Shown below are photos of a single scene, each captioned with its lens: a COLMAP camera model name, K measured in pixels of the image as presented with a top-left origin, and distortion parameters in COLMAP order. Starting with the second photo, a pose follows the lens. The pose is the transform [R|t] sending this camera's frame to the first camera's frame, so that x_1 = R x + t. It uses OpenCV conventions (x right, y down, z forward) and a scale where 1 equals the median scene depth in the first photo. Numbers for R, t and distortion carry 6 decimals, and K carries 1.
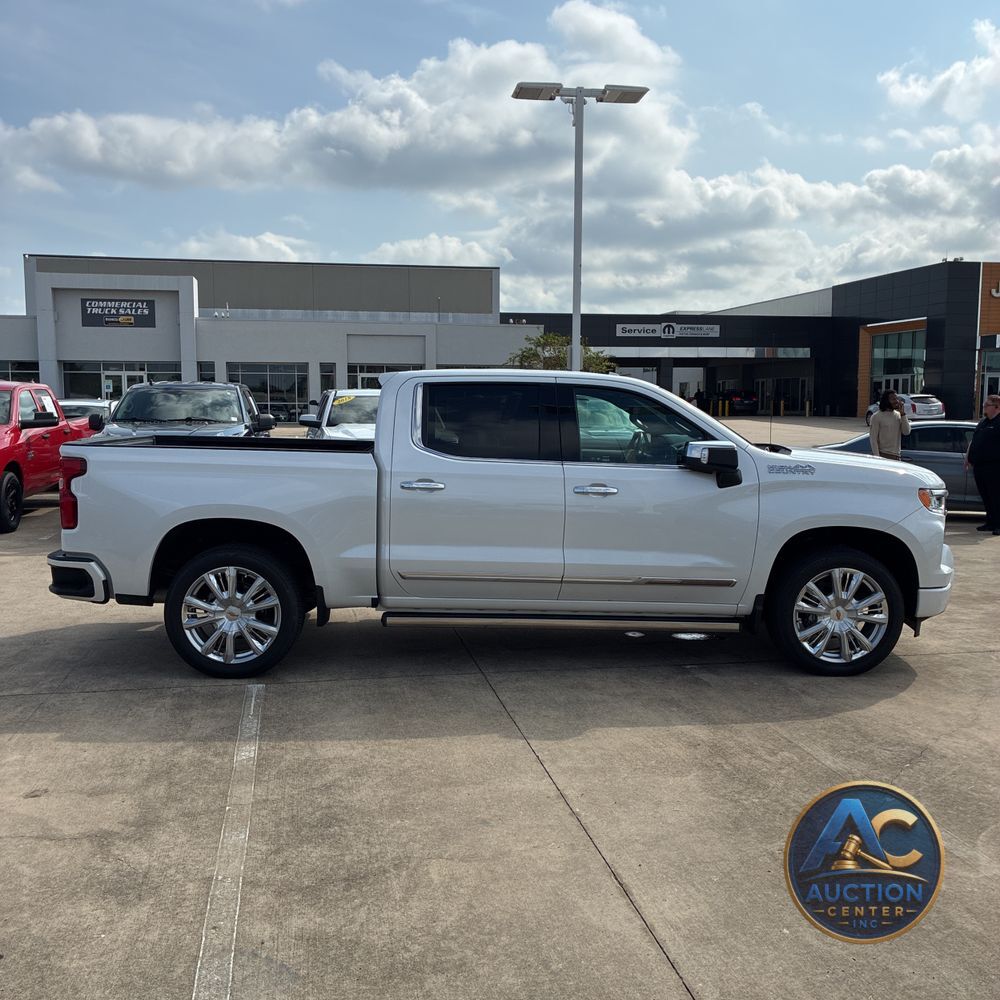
lens RADIAL K [[1009.8, 0, 506.8], [0, 1009.8, 513.2], [0, 0, 1]] dist [0.029902, -0.021617]
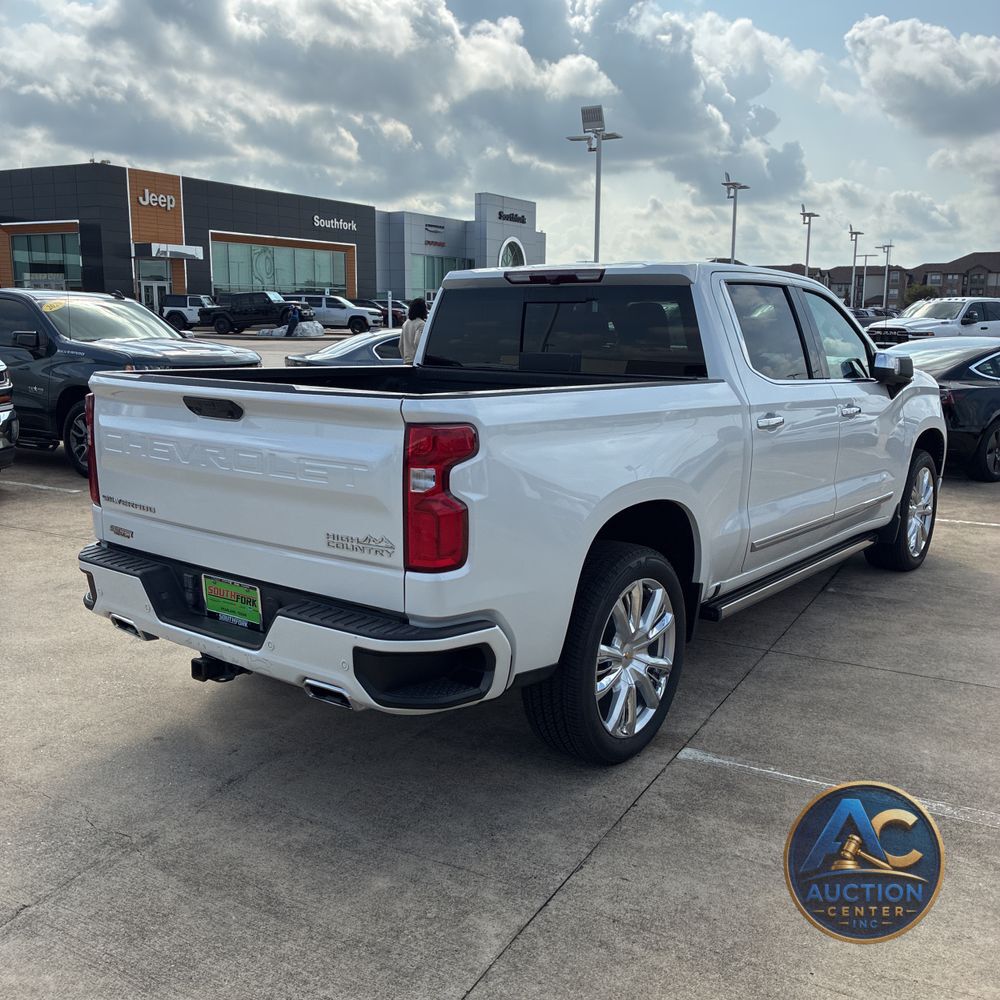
lens RADIAL K [[1004.1, 0, 503.8], [0, 1004.1, 502.0], [0, 0, 1]] dist [0.025735, 0.012300]
pose [[0.639563, -0.141765, 0.755554, -0.118045], [0.082502, 0.989830, 0.115886, -0.010730], [-0.764299, -0.011782, 0.644754, 0.102707]]
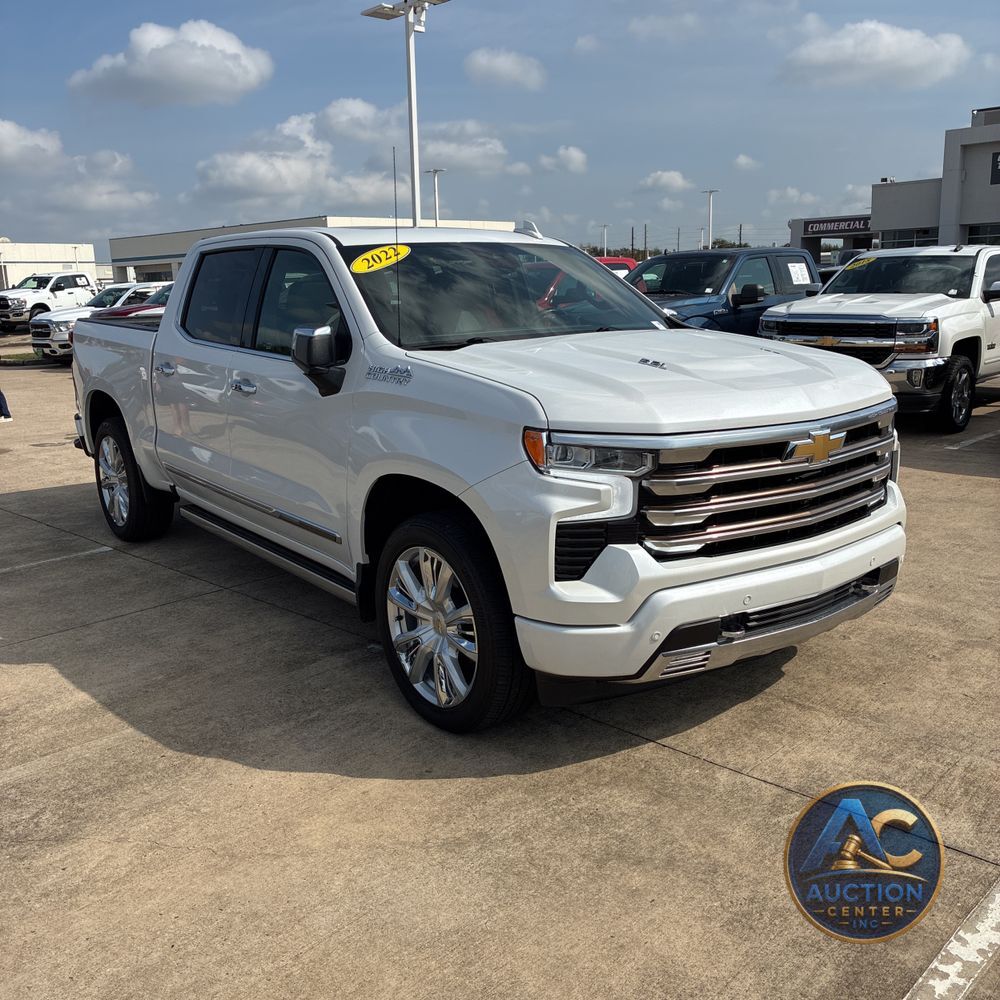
lens RADIAL K [[1026.0, 0, 500.0], [0, 1026.0, 500.0], [0, 0, 1]] dist [0.052525, -0.011304]
pose [[0.560787, 0.153656, -0.813577, 0.130985], [-0.064078, 0.987736, 0.142380, -0.009539], [0.825477, -0.027713, 0.563755, 0.110035]]
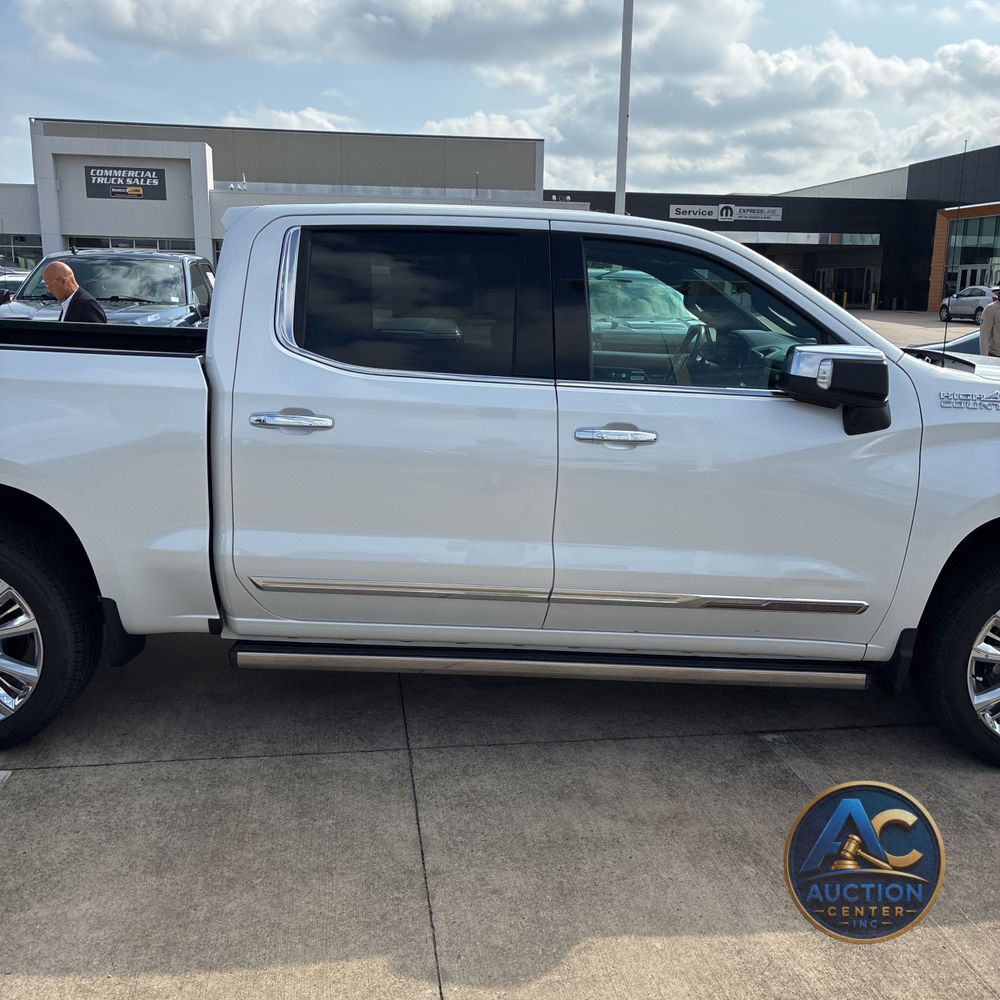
lens RADIAL K [[1008.5, 0, 518.5], [0, 1008.5, 511.4], [0, 0, 1]] dist [0.003949, 0.027224]
pose [[0.999297, 0.022682, -0.029864, 0.008250], [-0.019389, 0.994150, 0.106256, -0.005889], [0.032099, -0.105603, 0.993890, 0.071178]]
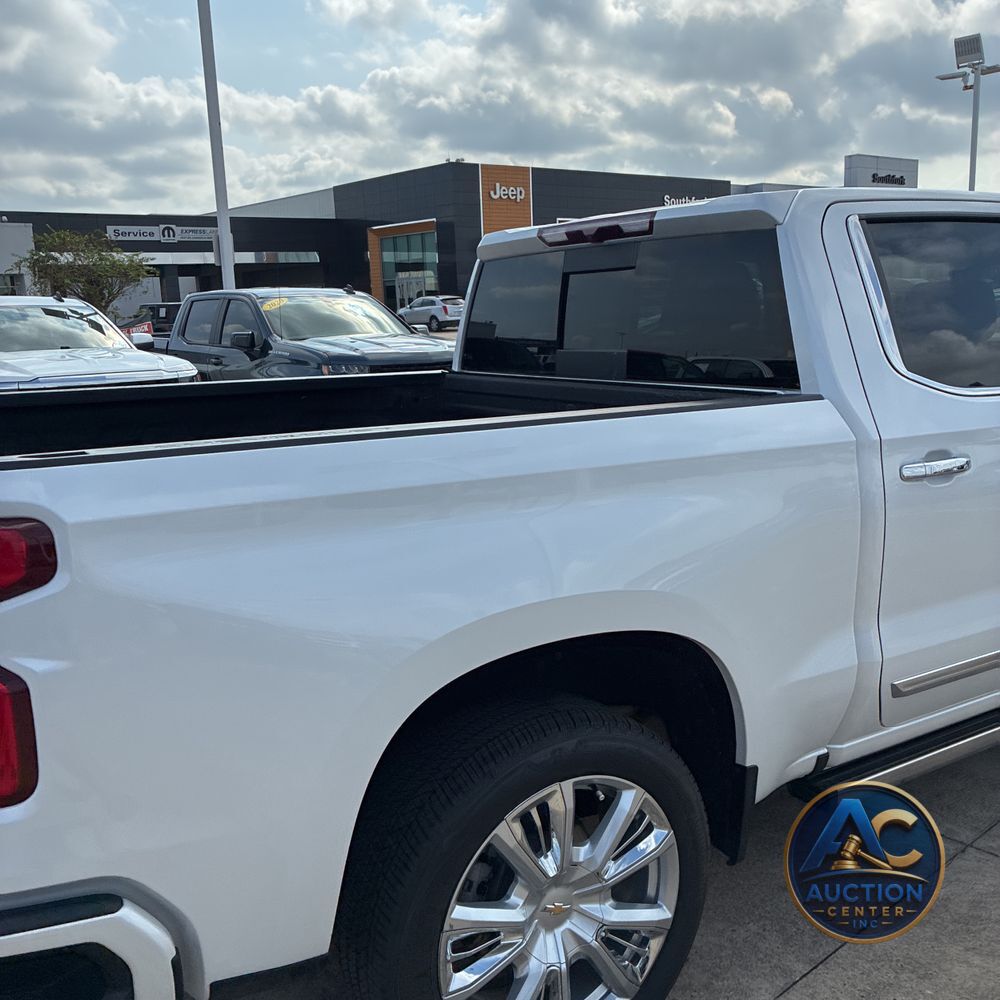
lens RADIAL K [[1009.8, 0, 506.8], [0, 1009.8, 513.2], [0, 0, 1]] dist [0.029902, -0.021617]
pose [[0.864430, -0.140147, 0.482824, -0.066277], [0.099253, 0.989032, 0.109383, -0.010777], [-0.492858, -0.046633, 0.868859, 0.111117]]
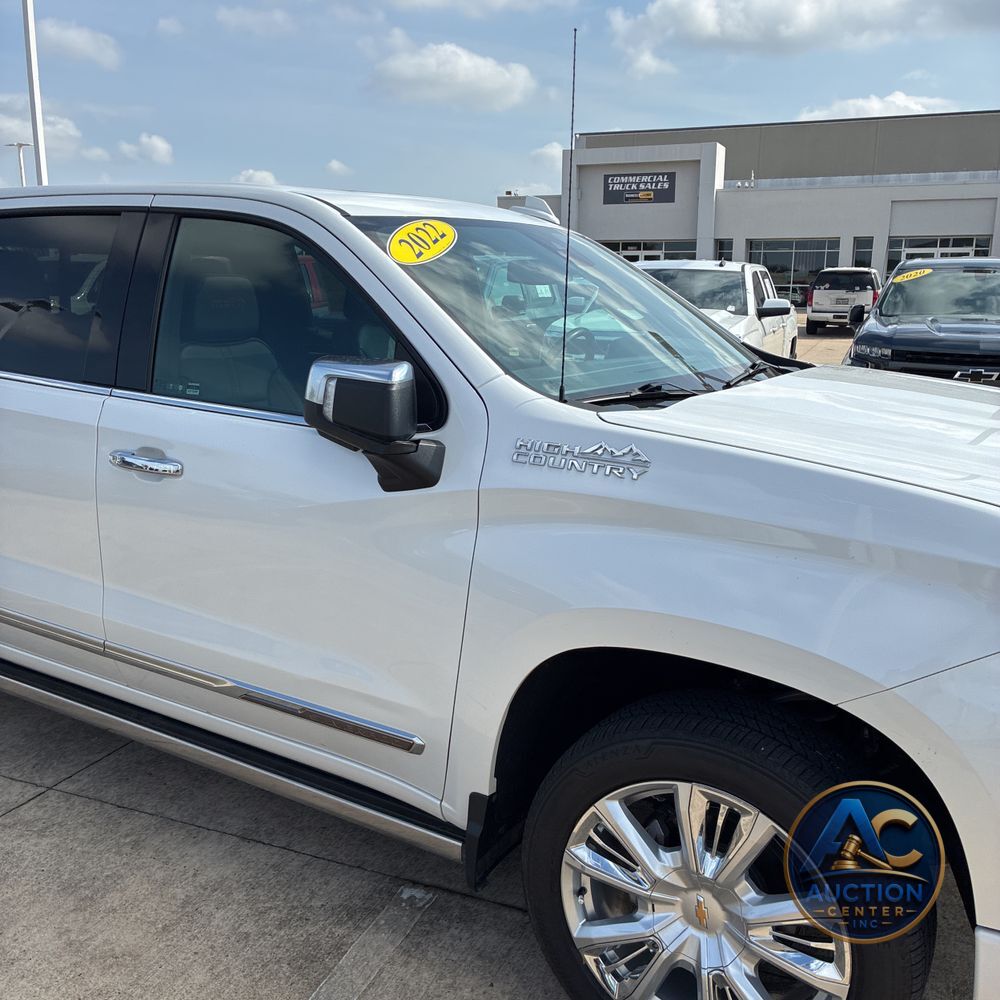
lens RADIAL K [[1012.8, 0, 495.7], [0, 1012.8, 524.7], [0, 0, 1]] dist [0.007331, 0.040964]
pose [[0.830842, 0.133386, -0.540286, 0.068635], [-0.066825, 0.987739, 0.141092, -0.010351], [0.552481, -0.081120, 0.829568, 0.111482]]
